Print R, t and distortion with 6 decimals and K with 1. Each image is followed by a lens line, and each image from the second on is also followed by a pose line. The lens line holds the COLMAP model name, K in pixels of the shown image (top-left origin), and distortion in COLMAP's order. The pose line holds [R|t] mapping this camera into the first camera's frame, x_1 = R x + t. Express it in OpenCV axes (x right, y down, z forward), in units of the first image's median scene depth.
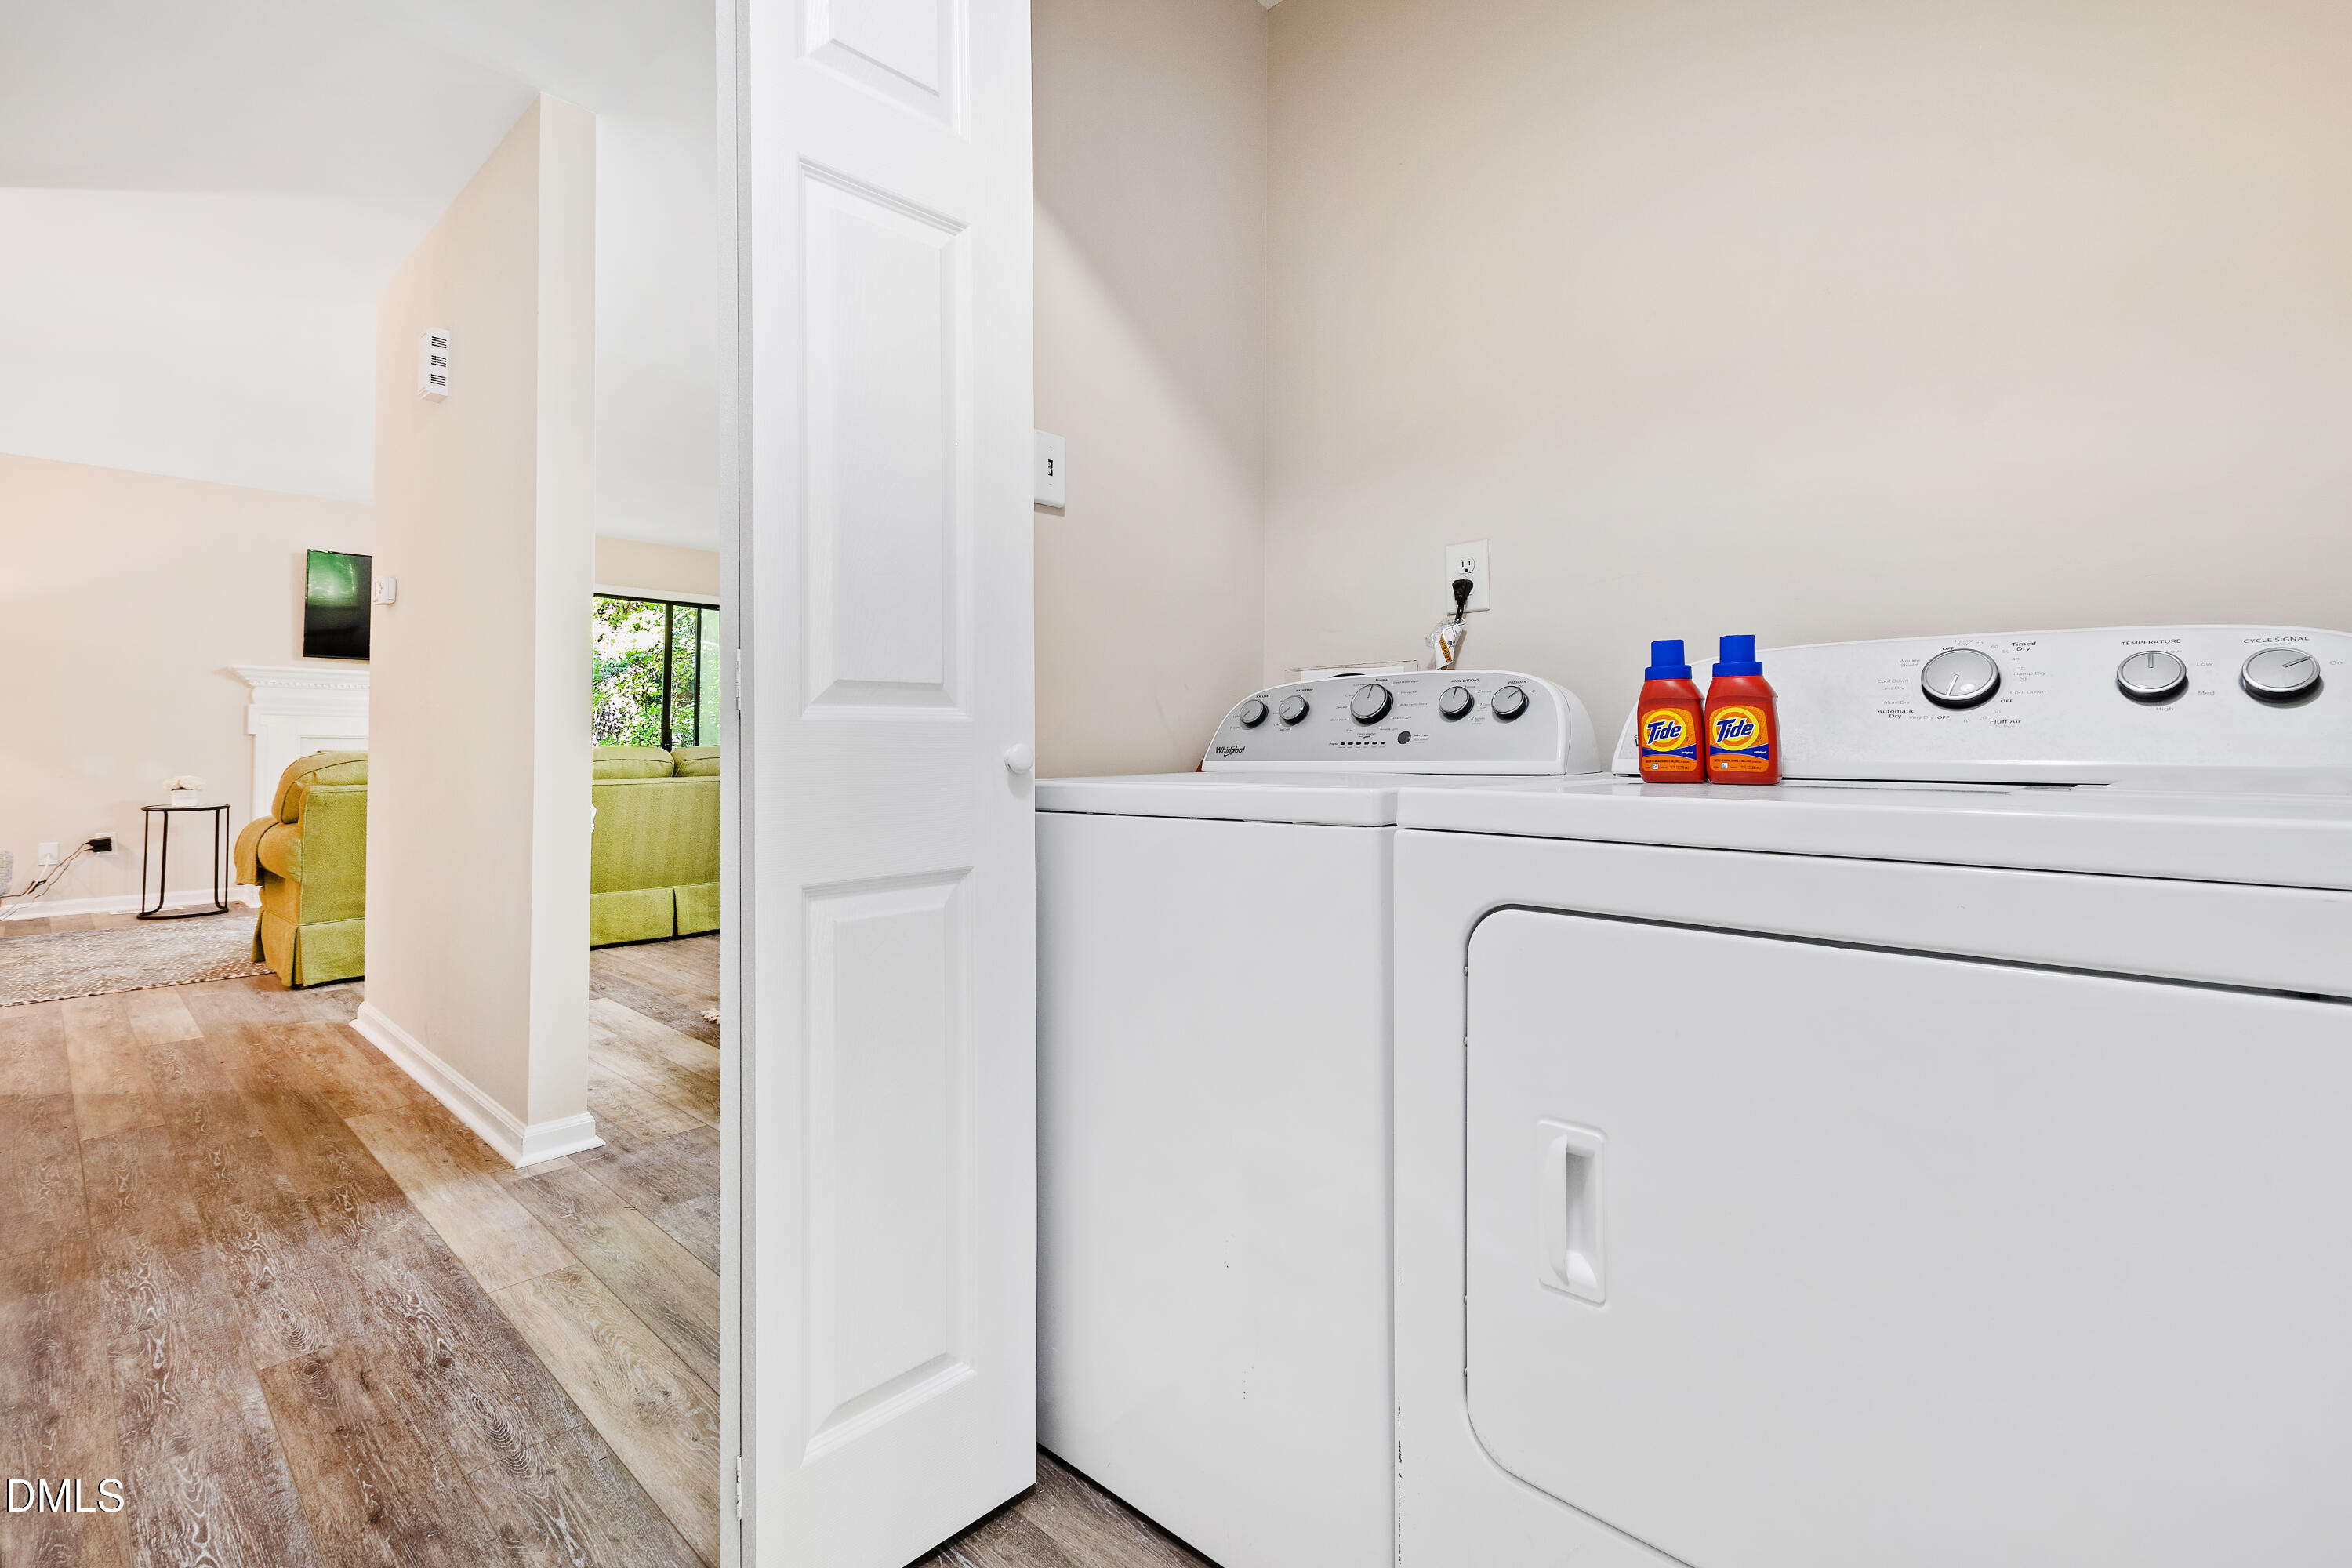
lens RADIAL K [[1051.8, 0, 1177.2], [0, 1051.8, 713.8], [0, 0, 1]] dist [-0.000866, 0.000679]
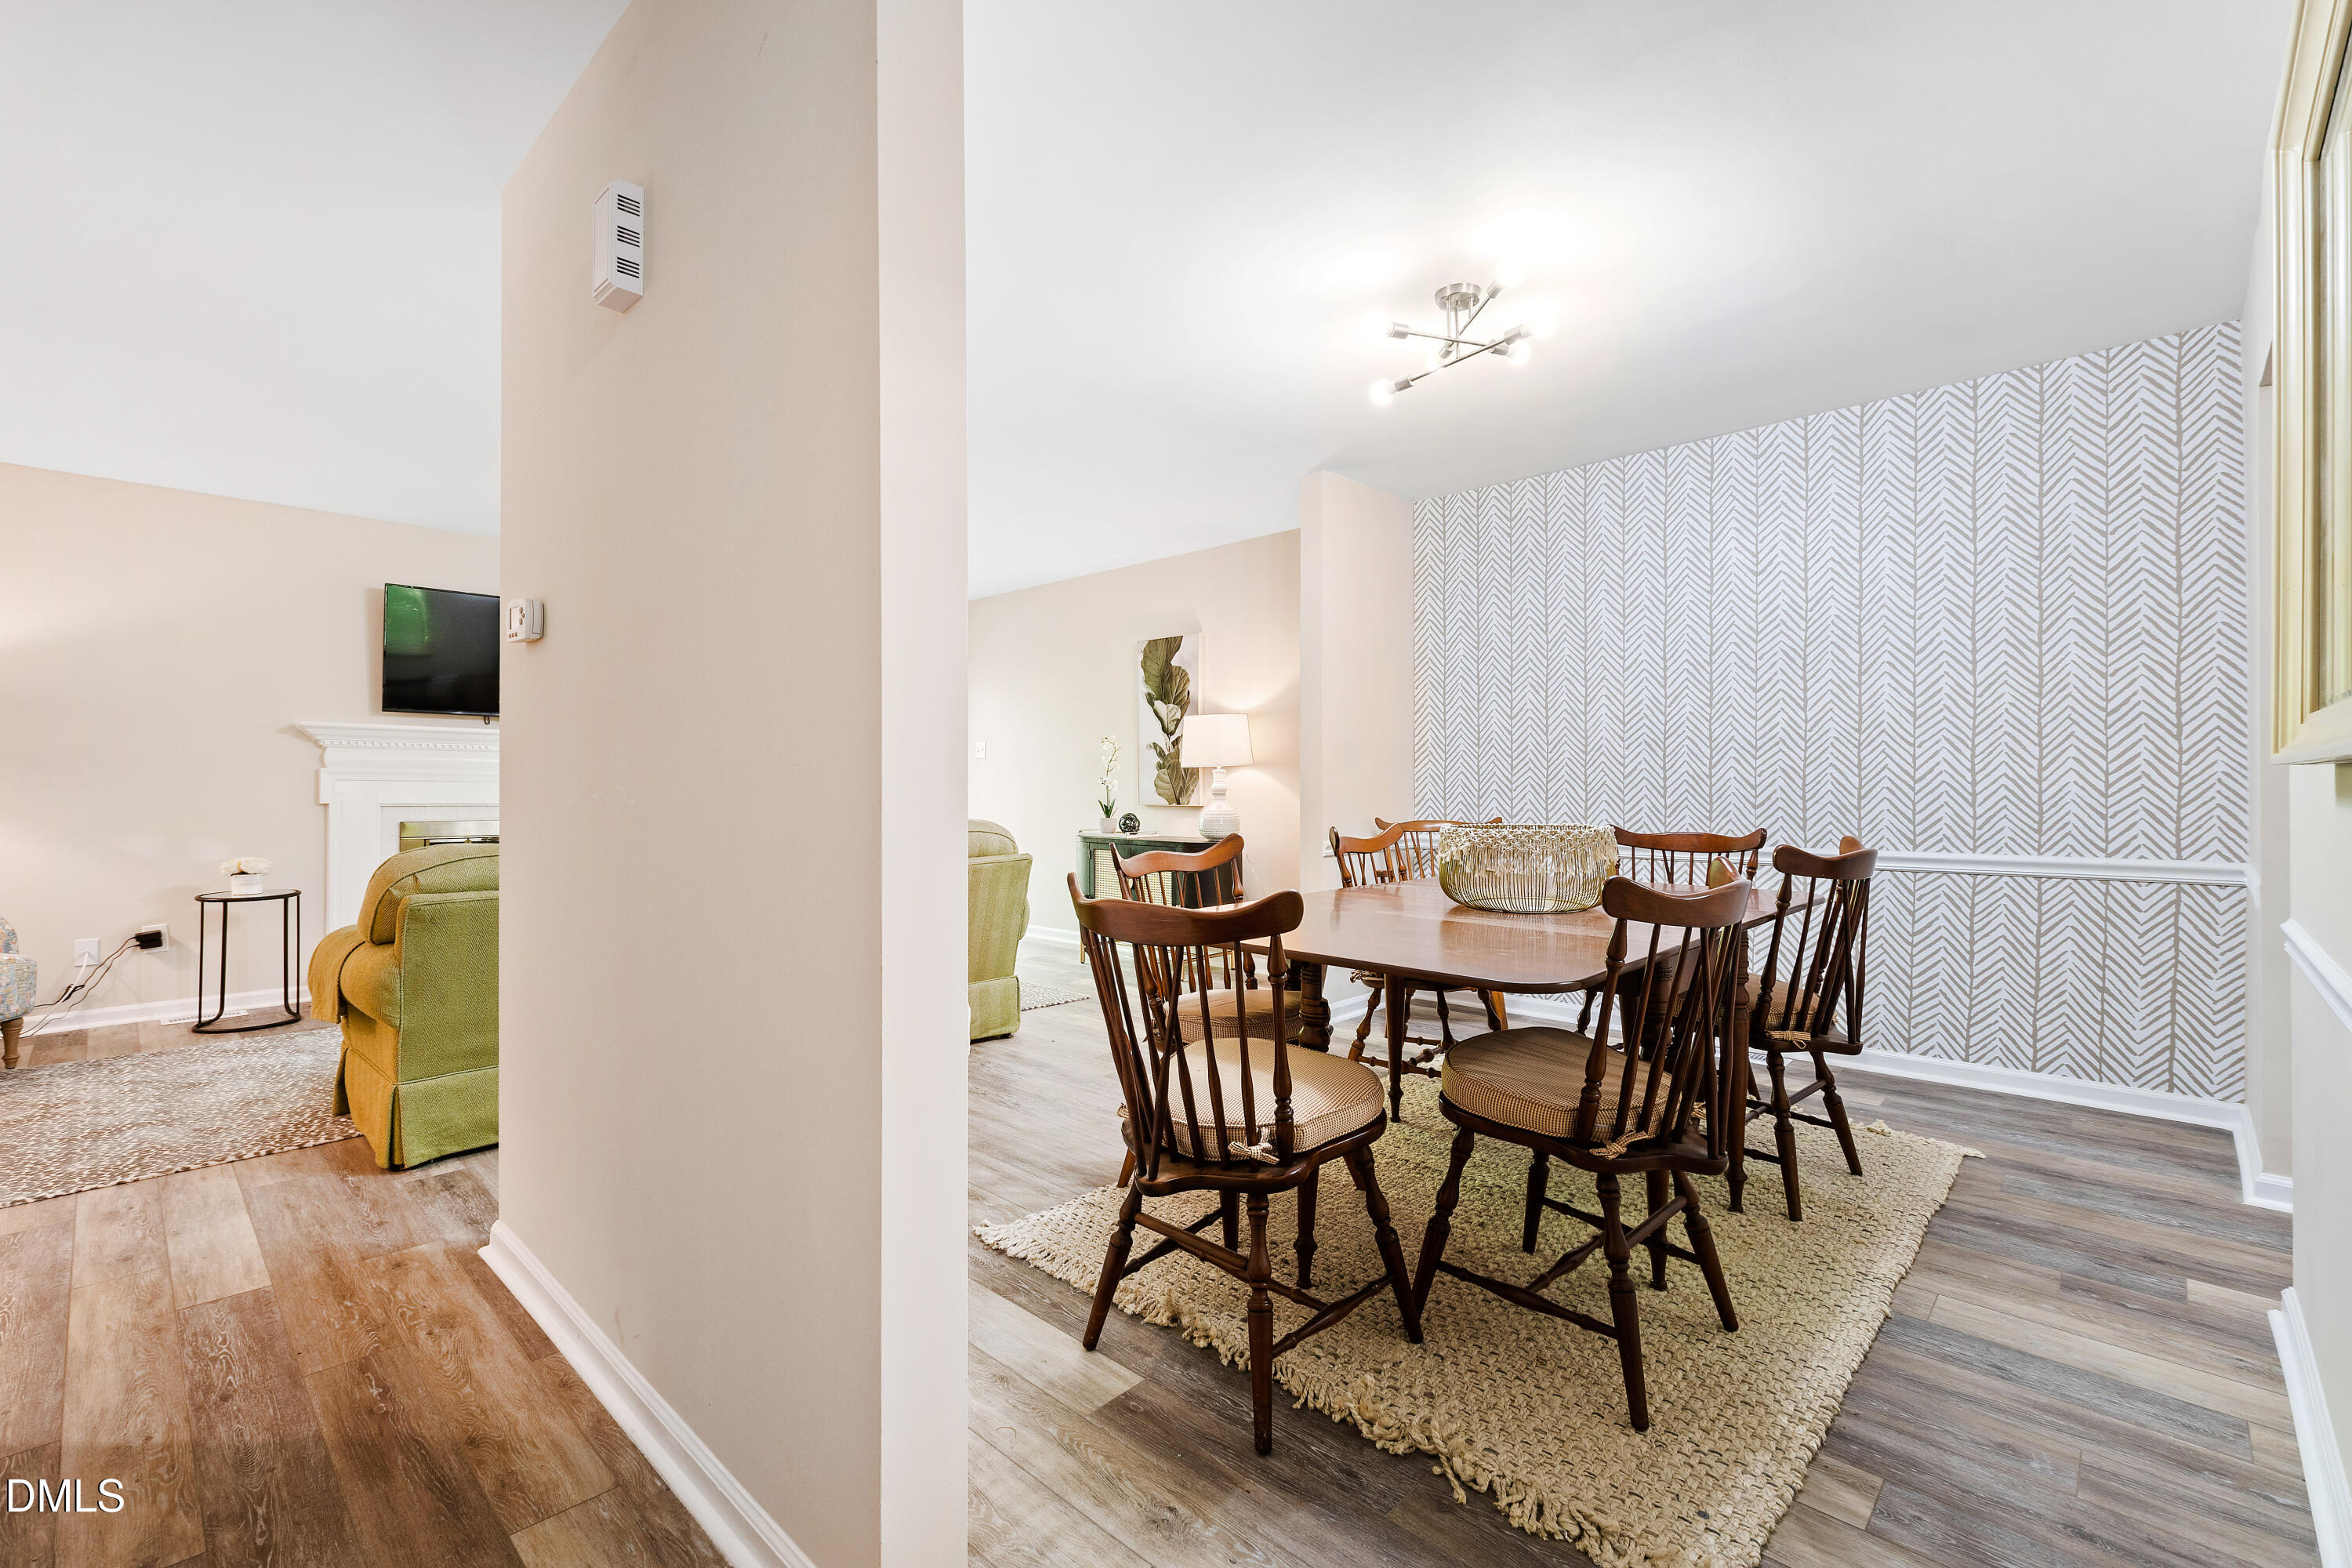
lens RADIAL K [[1026.2, 0, 1169.2], [0, 1026.2, 777.8], [0, 0, 1]] dist [0.001637, -0.000643]
pose [[0.999594, 0.000162, -0.028493, -0.281998], [0.000326, 0.999853, 0.017118, -0.023720], [0.028492, -0.017121, 0.999447, 0.309420]]
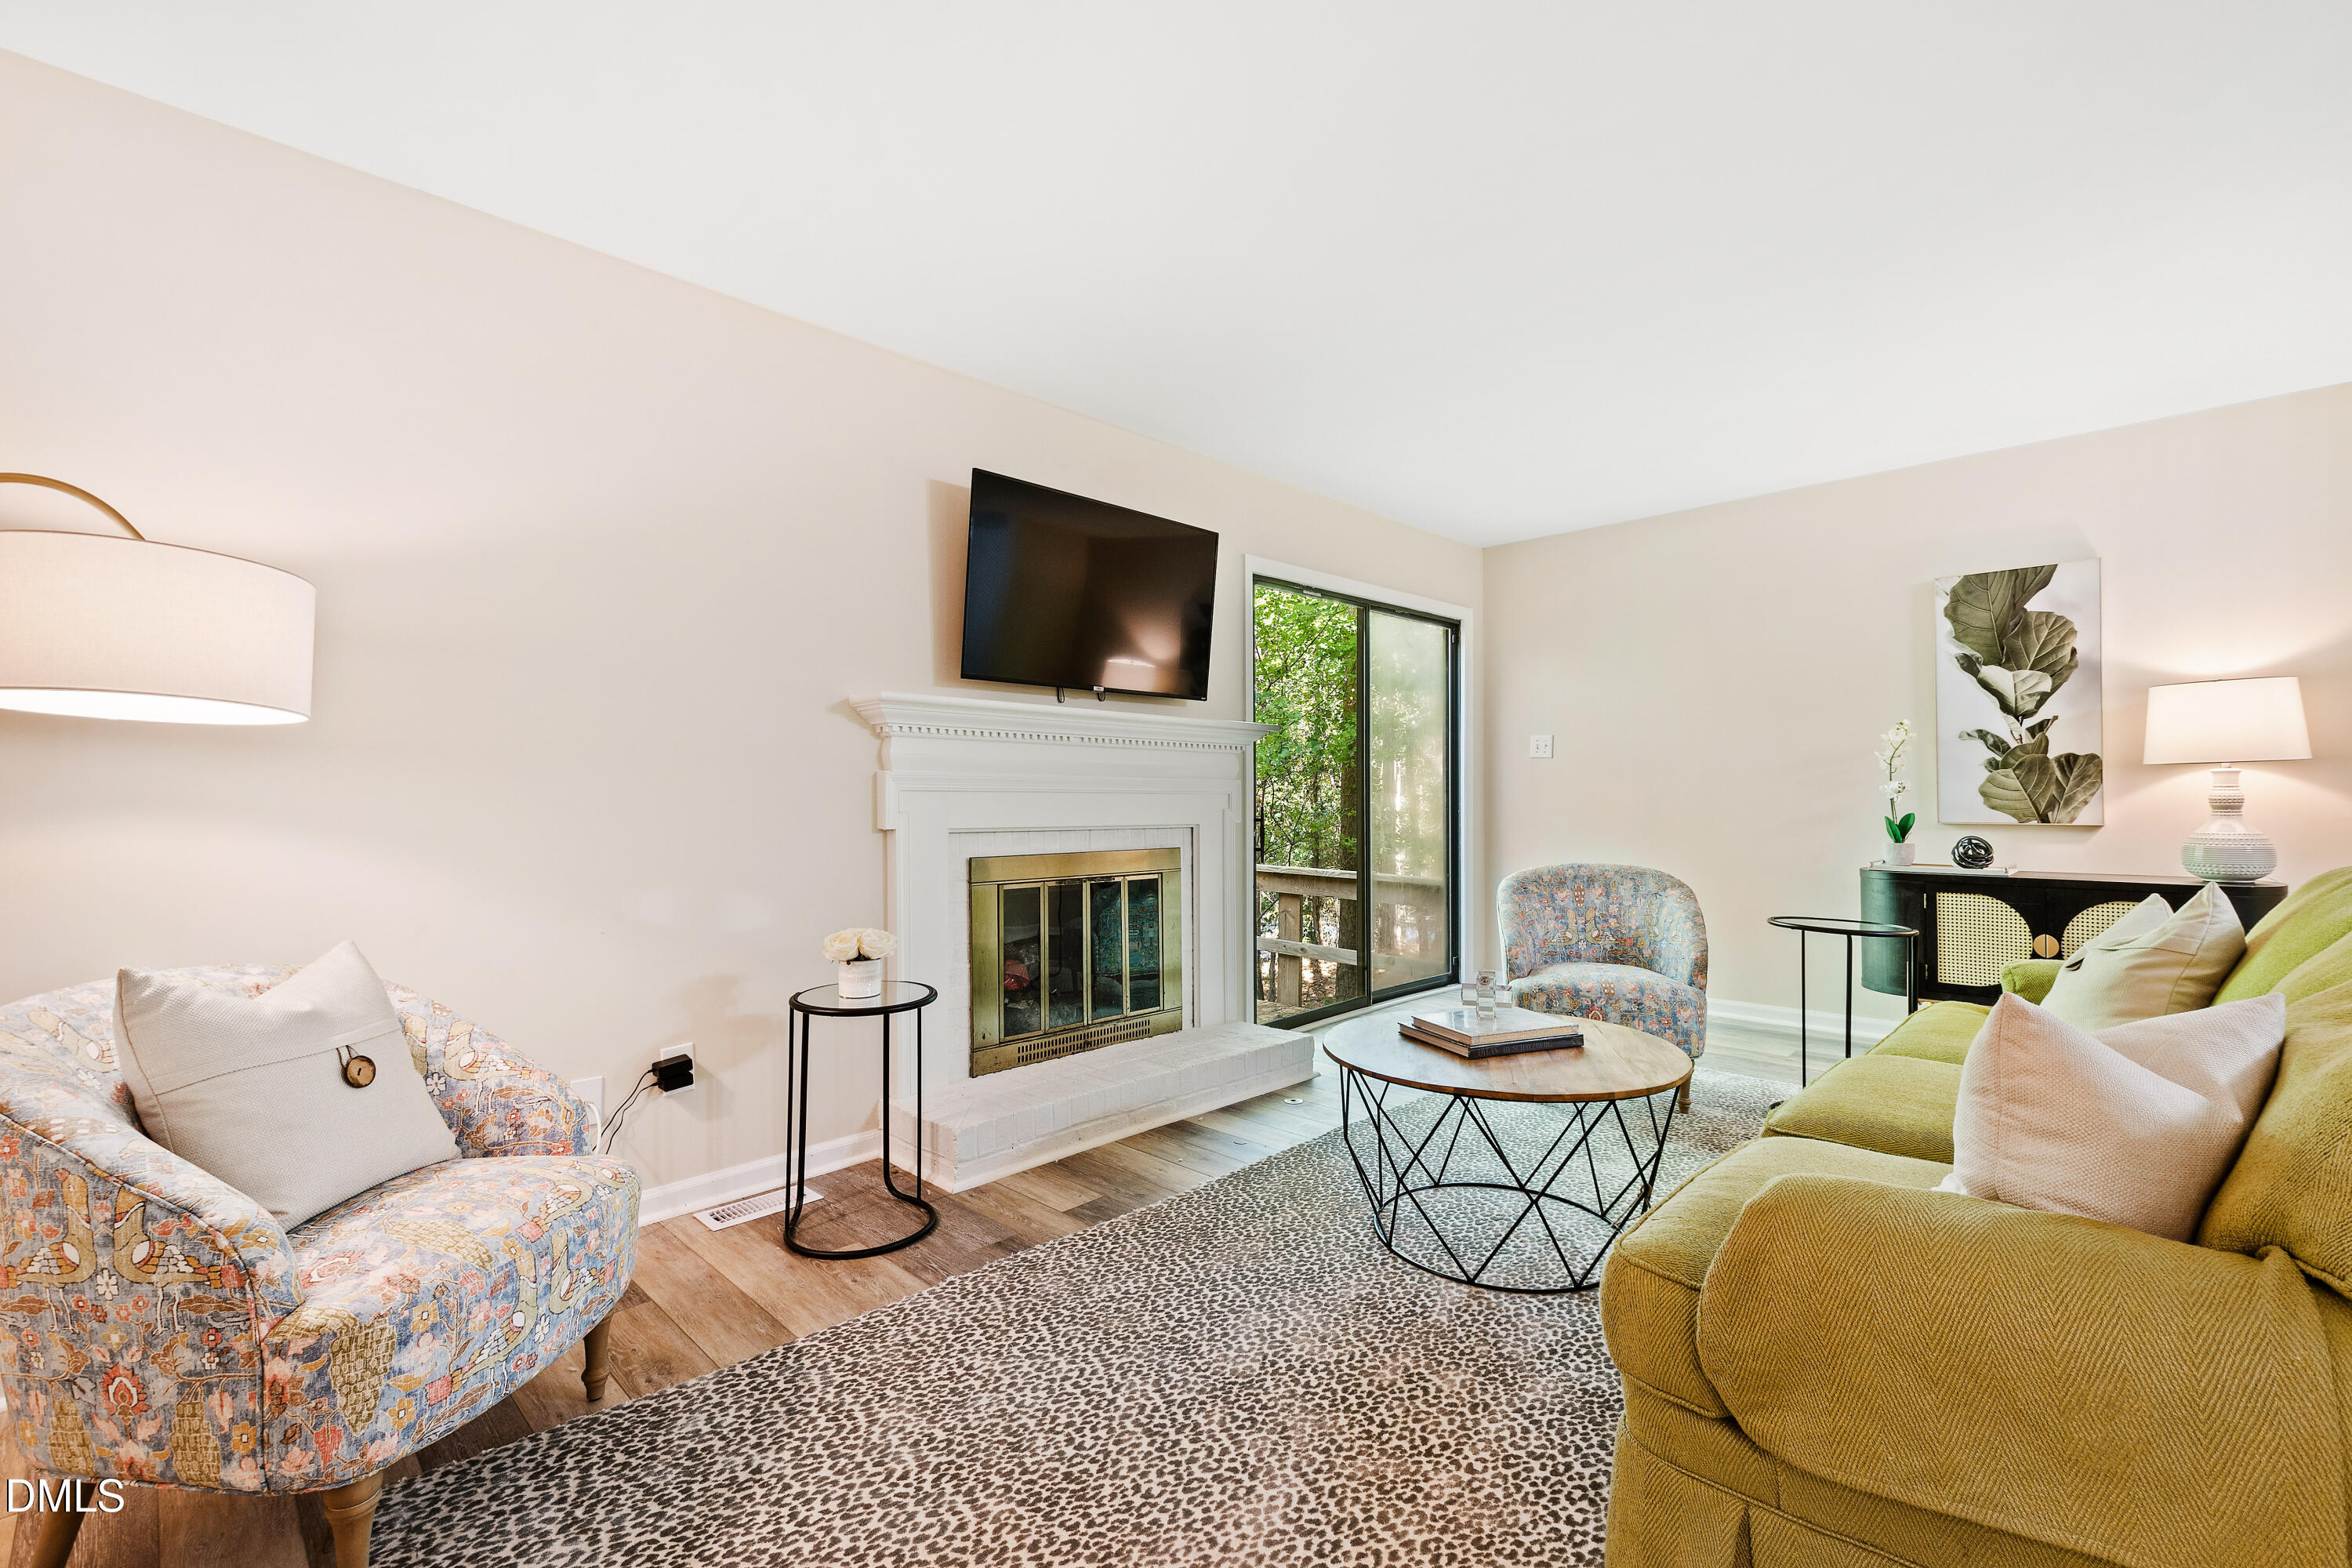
lens RADIAL K [[1026.2, 0, 1169.2], [0, 1026.2, 777.8], [0, 0, 1]] dist [0.001637, -0.000643]
pose [[0.998710, -0.002968, -0.050690, -1.112572], [0.003690, 0.999893, 0.014158, -0.019236], [0.050643, -0.014327, 0.998614, 0.792181]]
